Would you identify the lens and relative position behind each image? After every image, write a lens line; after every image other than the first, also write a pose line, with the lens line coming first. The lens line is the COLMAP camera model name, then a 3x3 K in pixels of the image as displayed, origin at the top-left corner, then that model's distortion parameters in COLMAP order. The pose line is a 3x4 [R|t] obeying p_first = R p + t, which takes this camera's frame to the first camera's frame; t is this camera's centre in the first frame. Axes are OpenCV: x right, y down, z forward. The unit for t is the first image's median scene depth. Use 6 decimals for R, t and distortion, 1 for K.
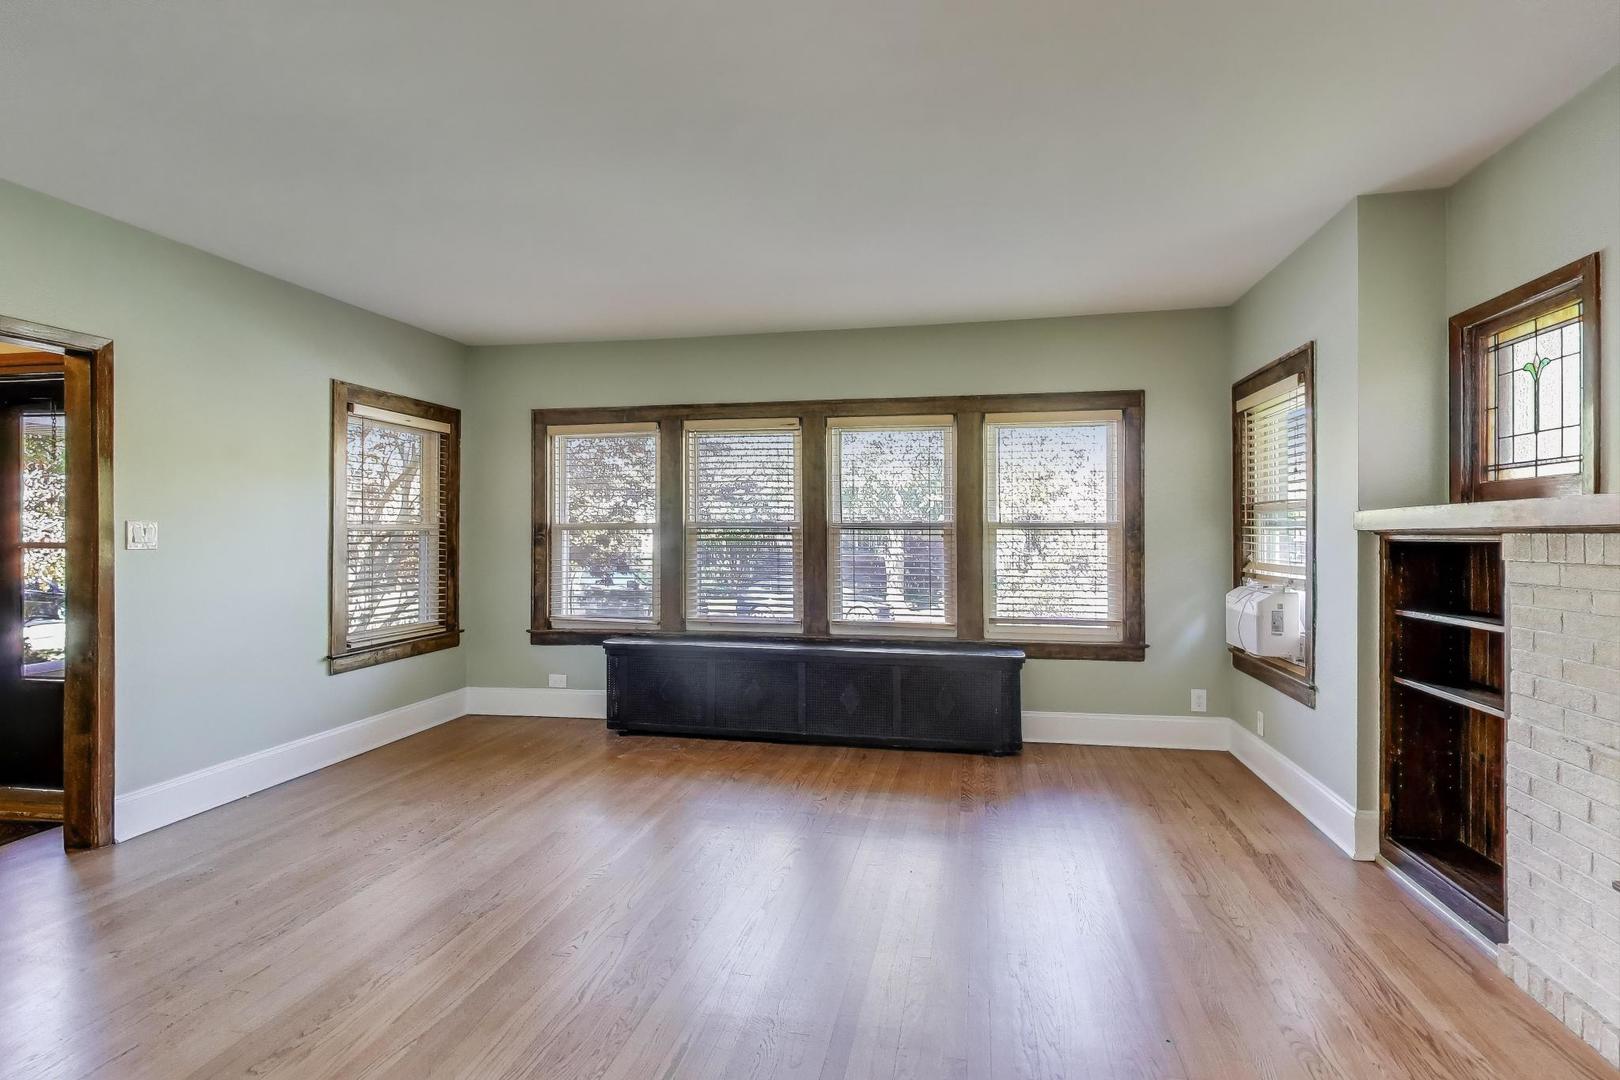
lens RADIAL K [[787.5, 0, 810.0], [0, 787.5, 540.0], [0, 0, 1]] dist [0.002221, 0.000421]
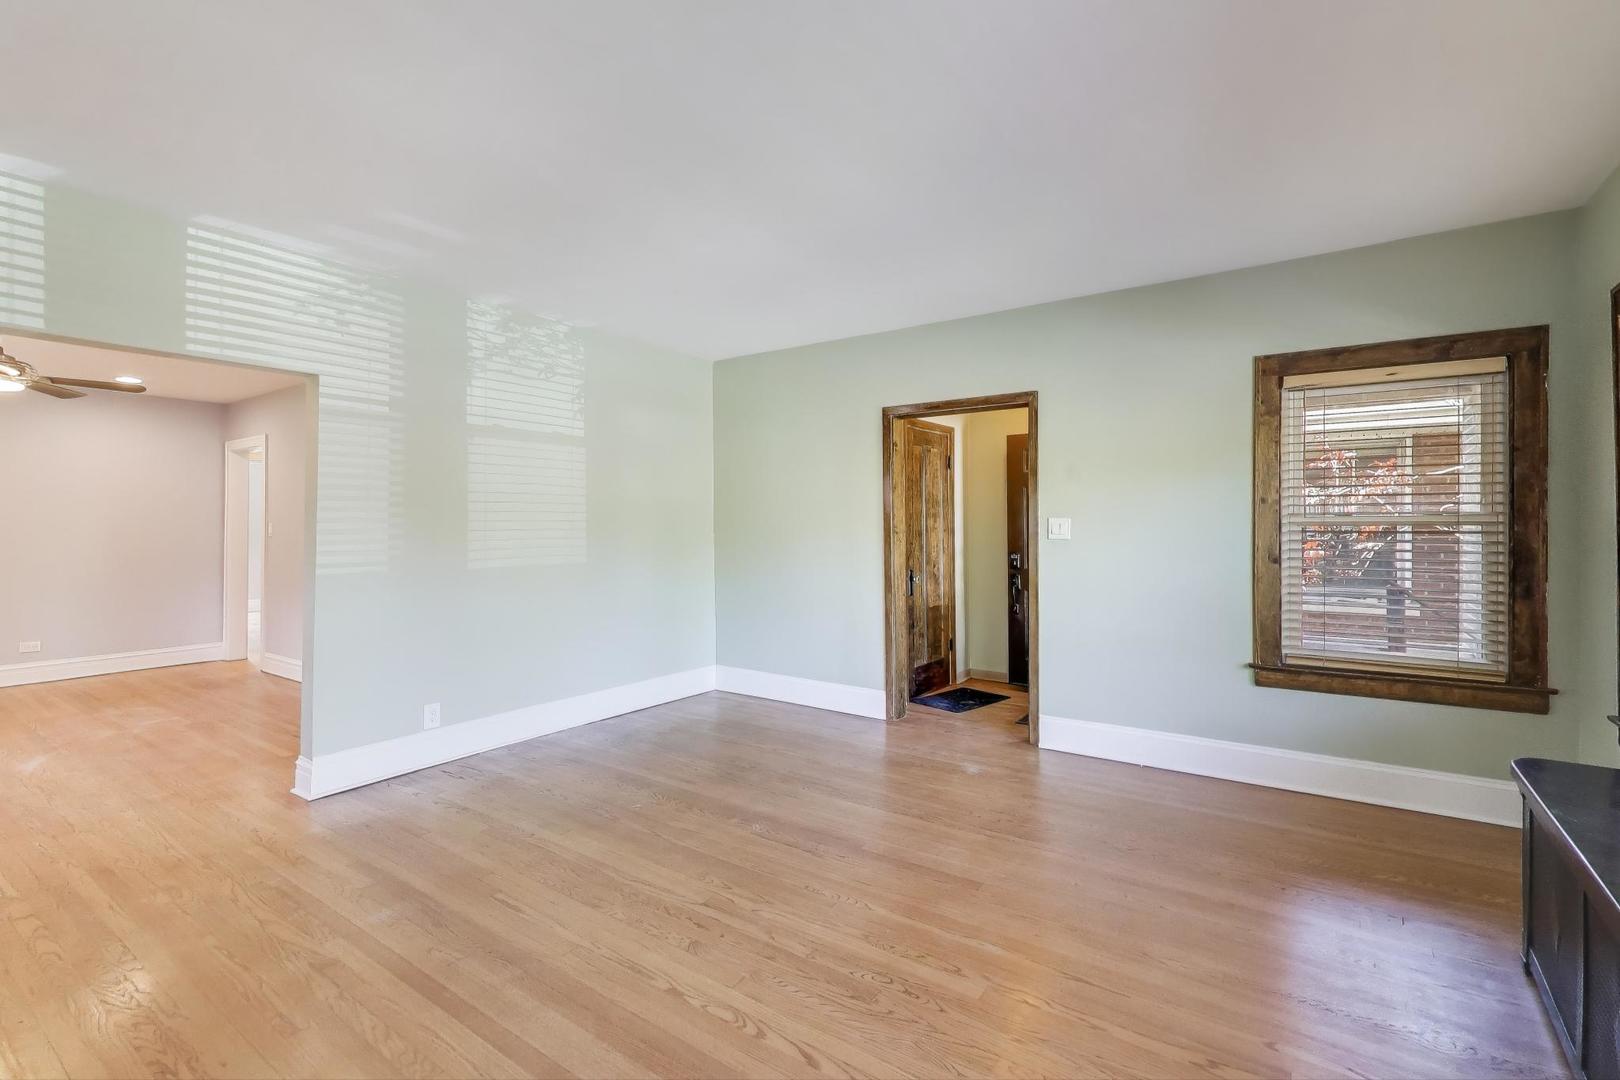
lens RADIAL K [[754.8, 0, 852.7], [0, 754.8, 511.8], [0, 0, 1]] dist [-0.003014, -0.000603]
pose [[-0.395088, -0.008648, -0.918602, 0.372486], [-0.005515, 0.999960, -0.007042, -0.018390], [0.918627, 0.002284, -0.395120, 0.923842]]
